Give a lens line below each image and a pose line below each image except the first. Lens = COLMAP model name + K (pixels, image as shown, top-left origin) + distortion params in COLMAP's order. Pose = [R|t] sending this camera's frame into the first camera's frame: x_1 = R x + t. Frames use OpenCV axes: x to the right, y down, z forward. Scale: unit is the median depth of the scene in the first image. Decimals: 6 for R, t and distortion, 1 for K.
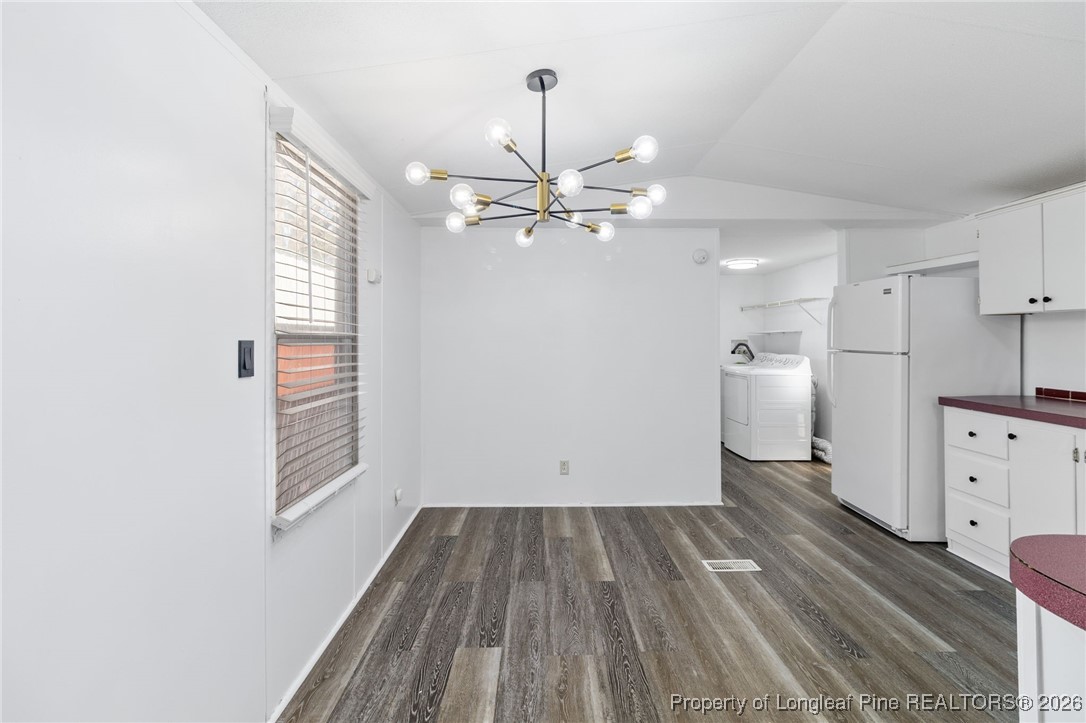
lens RADIAL K [[502.3, 0, 545.0], [0, 502.3, 329.9], [0, 0, 1]] dist [0.002575, 0.001012]
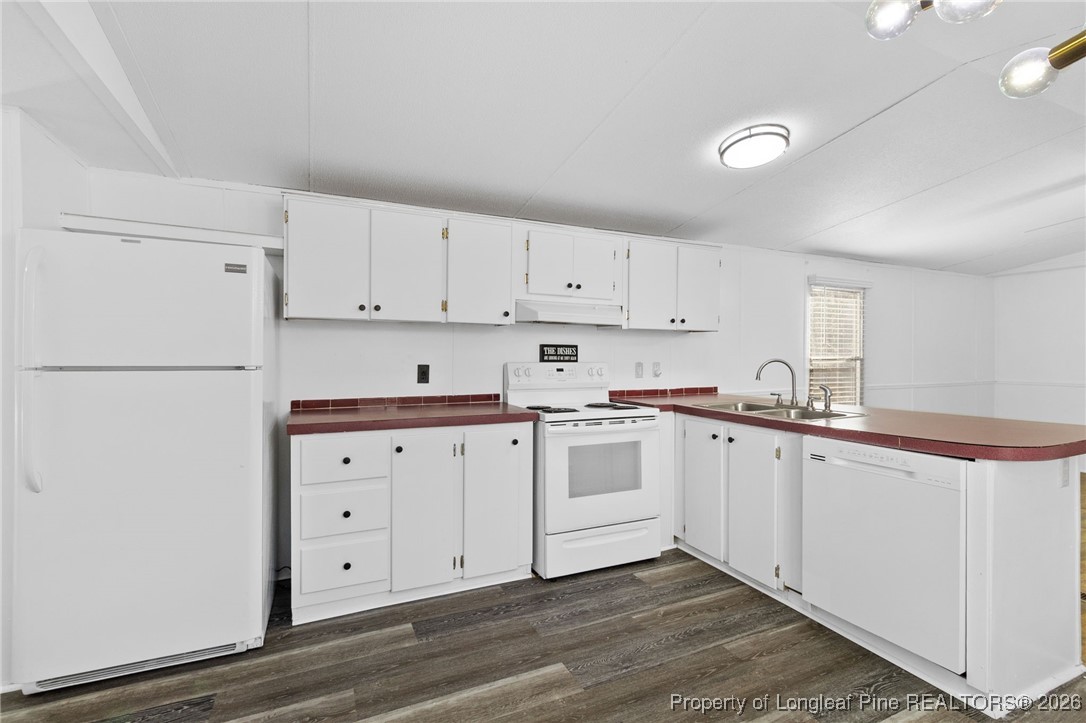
lens RADIAL K [[502.3, 0, 542.2], [0, 502.3, 357.9], [0, 0, 1]] dist [0.002575, 0.001012]
pose [[-0.409736, -0.008018, 0.912169, -0.043876], [-0.019468, 0.999810, 0.000044, 0.029977], [-0.911996, -0.017741, -0.409814, 1.042130]]
